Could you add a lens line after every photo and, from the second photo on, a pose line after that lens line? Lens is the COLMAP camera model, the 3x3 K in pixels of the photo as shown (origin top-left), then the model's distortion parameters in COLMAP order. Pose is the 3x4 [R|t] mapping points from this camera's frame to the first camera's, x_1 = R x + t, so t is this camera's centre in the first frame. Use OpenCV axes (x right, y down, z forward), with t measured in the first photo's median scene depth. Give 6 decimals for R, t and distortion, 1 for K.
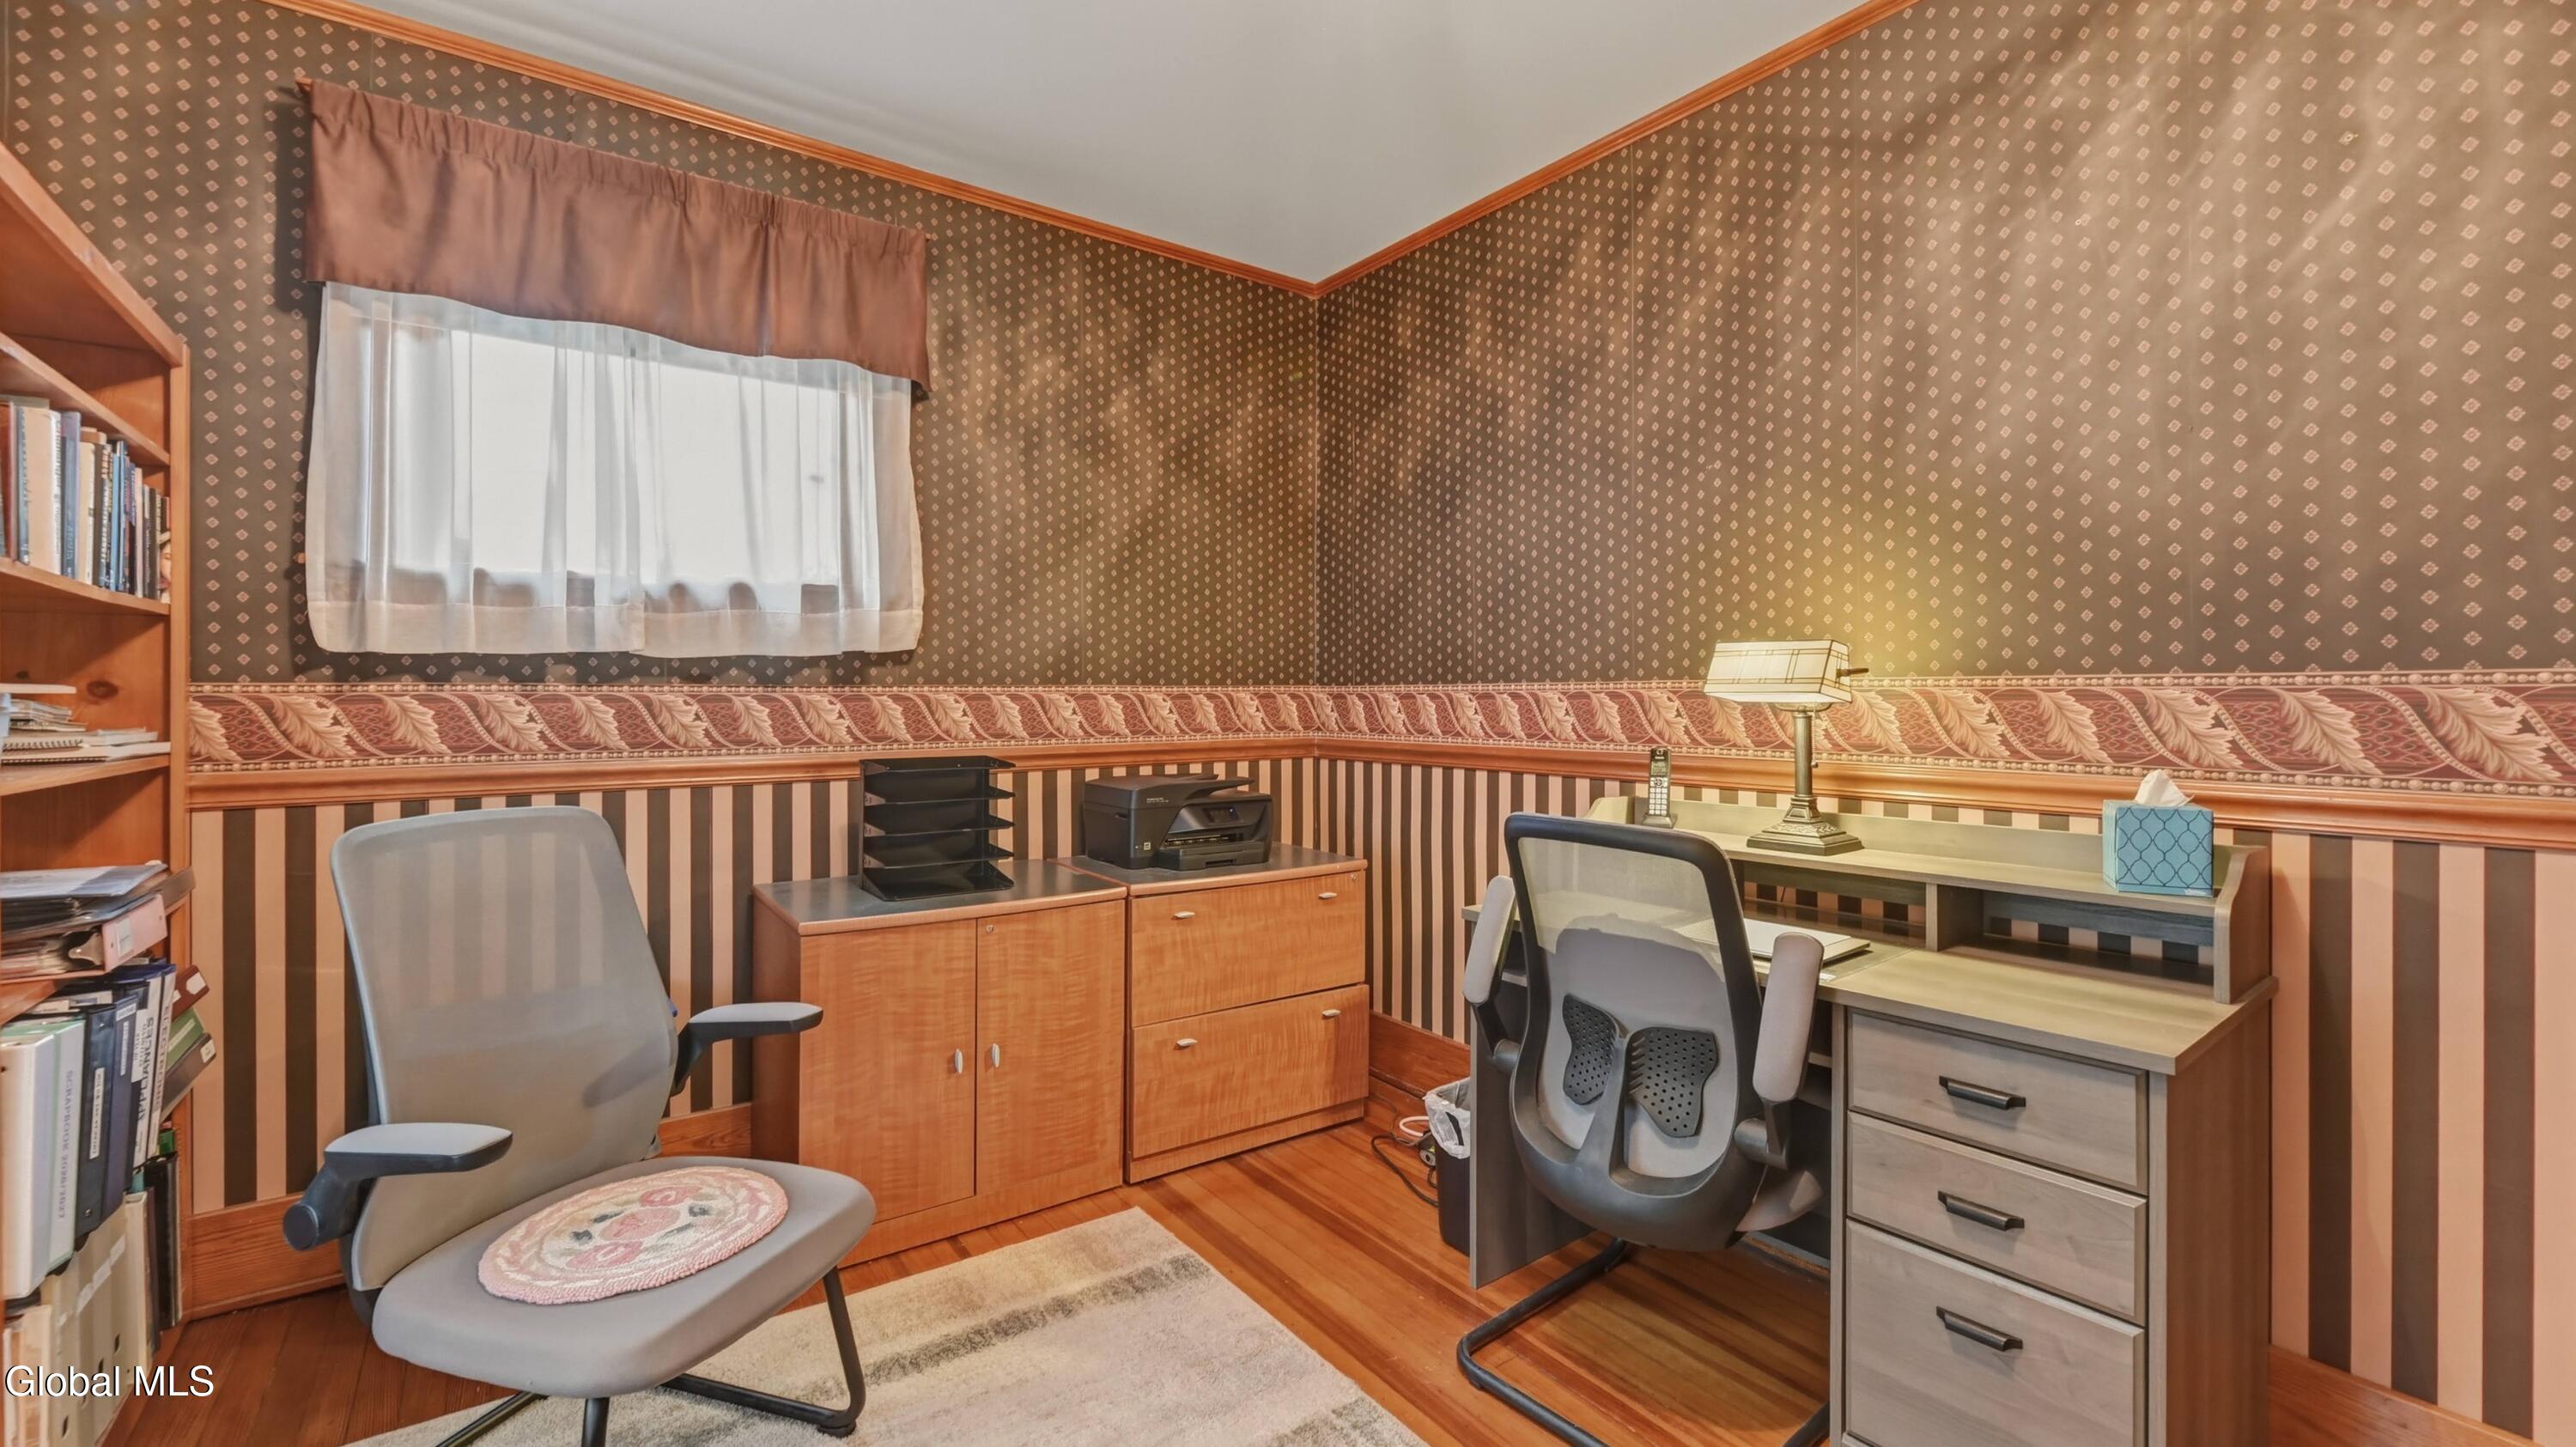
lens RADIAL K [[1051.4, 0, 1277.8], [0, 1051.4, 688.0], [0, 0, 1]] dist [-0.002409, -0.000011]
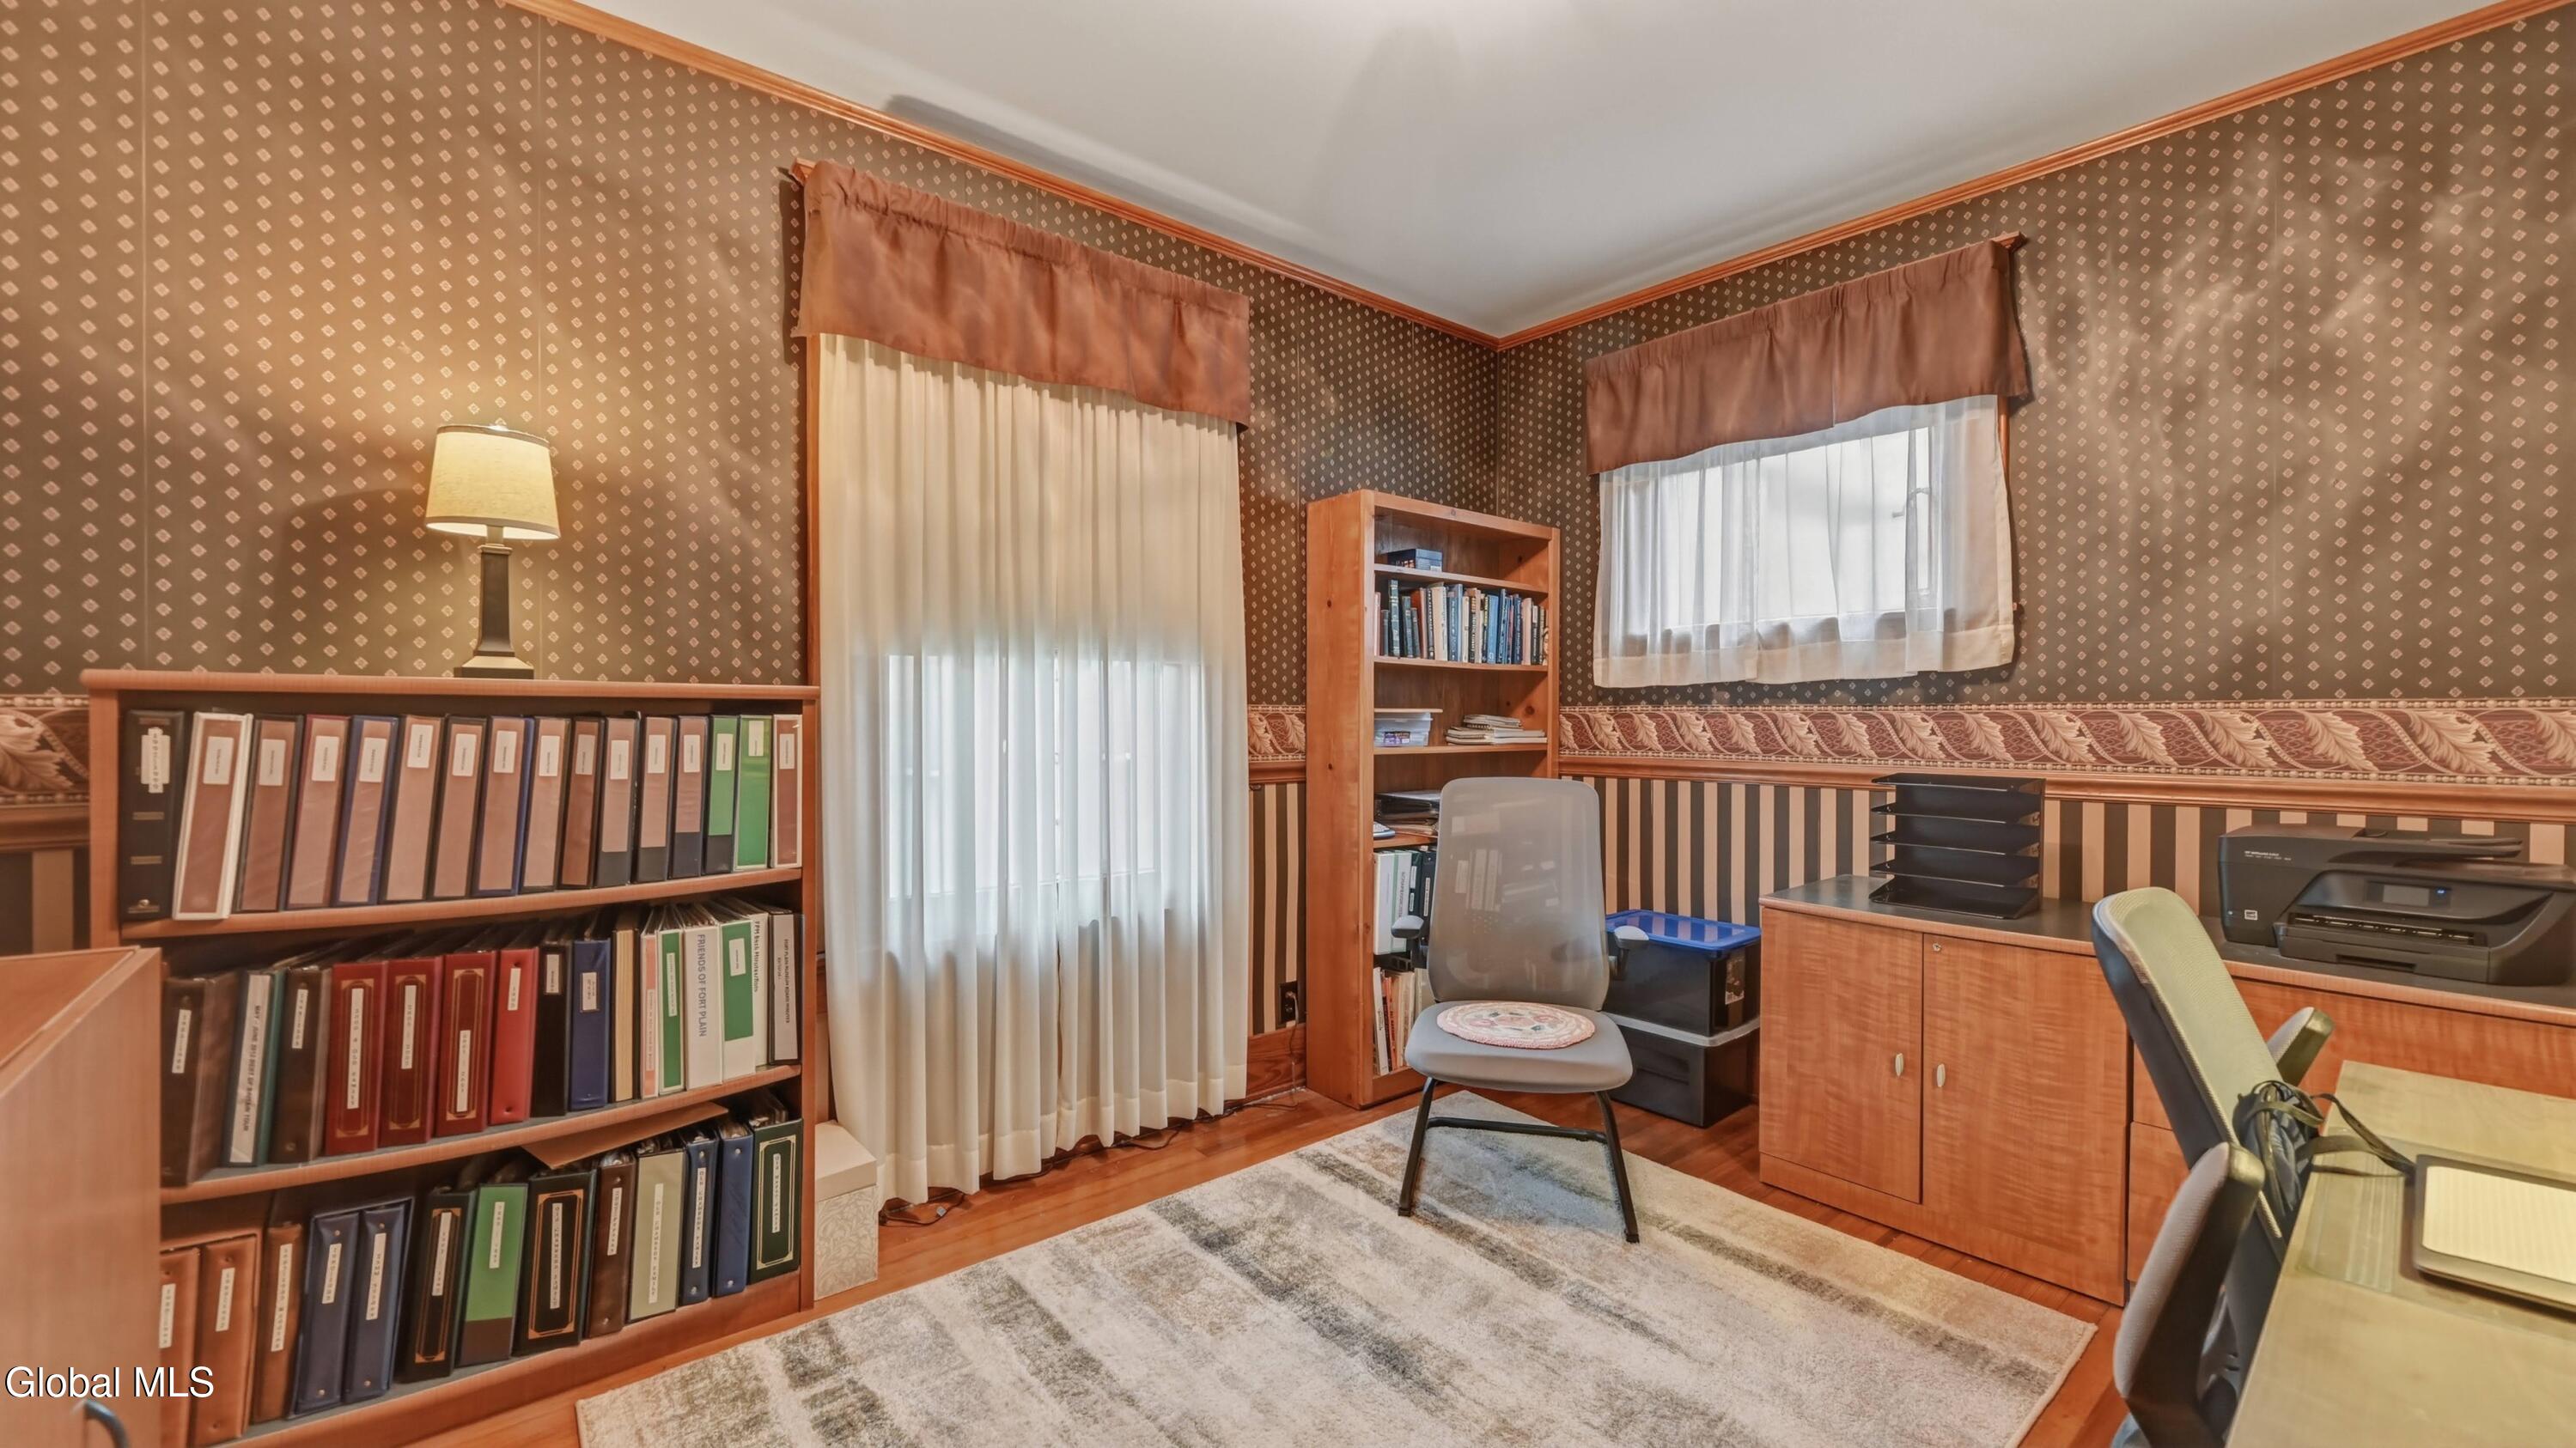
lens RADIAL K [[1060.7, 0, 1298.9], [0, 1060.7, 708.6], [0, 0, 1]] dist [-0.001557, -0.000560]
pose [[0.080304, -0.001407, -0.996769, 0.625970], [0.010584, 0.999944, -0.000558, -0.004073], [0.996714, -0.010505, 0.080314, 0.290448]]
